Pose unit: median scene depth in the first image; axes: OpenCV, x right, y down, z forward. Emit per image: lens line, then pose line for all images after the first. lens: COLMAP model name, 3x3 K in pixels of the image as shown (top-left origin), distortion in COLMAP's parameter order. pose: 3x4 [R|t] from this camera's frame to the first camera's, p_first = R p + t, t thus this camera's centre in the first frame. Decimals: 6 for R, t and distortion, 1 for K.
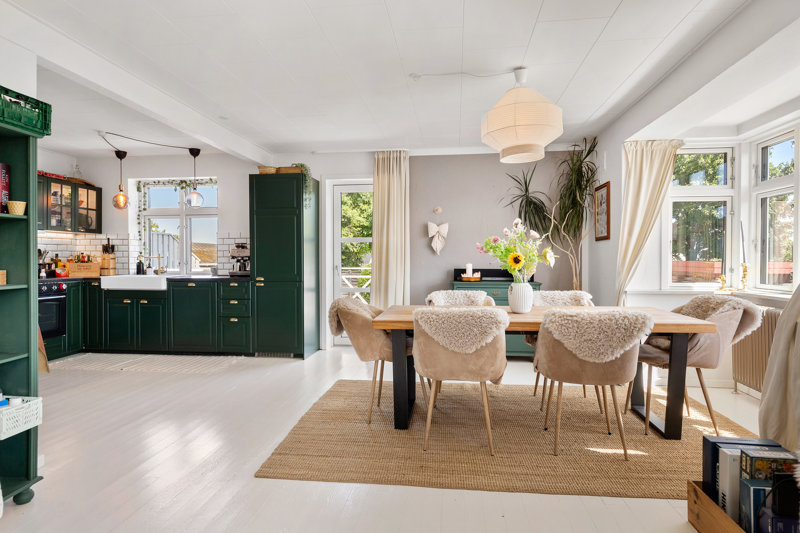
lens RADIAL K [[572.4, 0, 398.9], [0, 572.4, 266.3], [0, 0, 1]] dist [-0.004852, -0.001593]
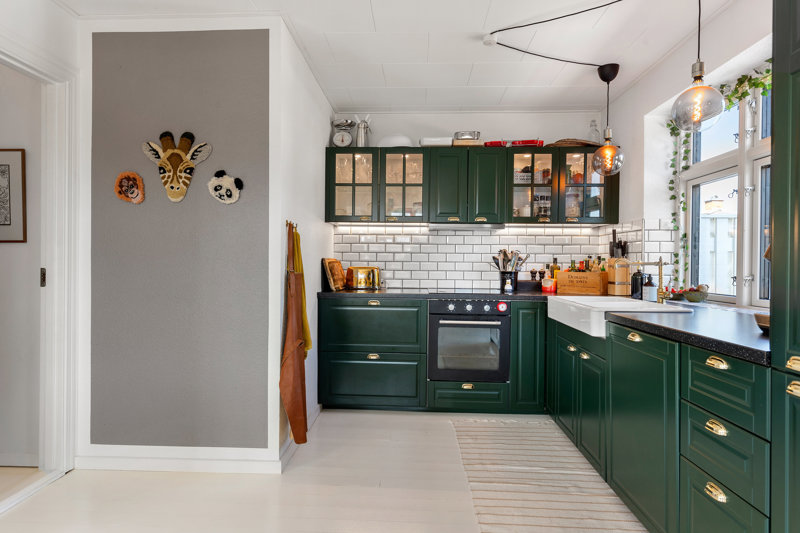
lens RADIAL K [[440.4, 0, 398.3], [0, 440.4, 266.1], [0, 0, 1]] dist [-0.005088, -0.001366]
pose [[0.065527, 0.011167, -0.997788, -0.078334], [-0.019946, 0.999752, 0.009879, -0.012850], [0.997651, 0.019255, 0.065734, 0.731983]]
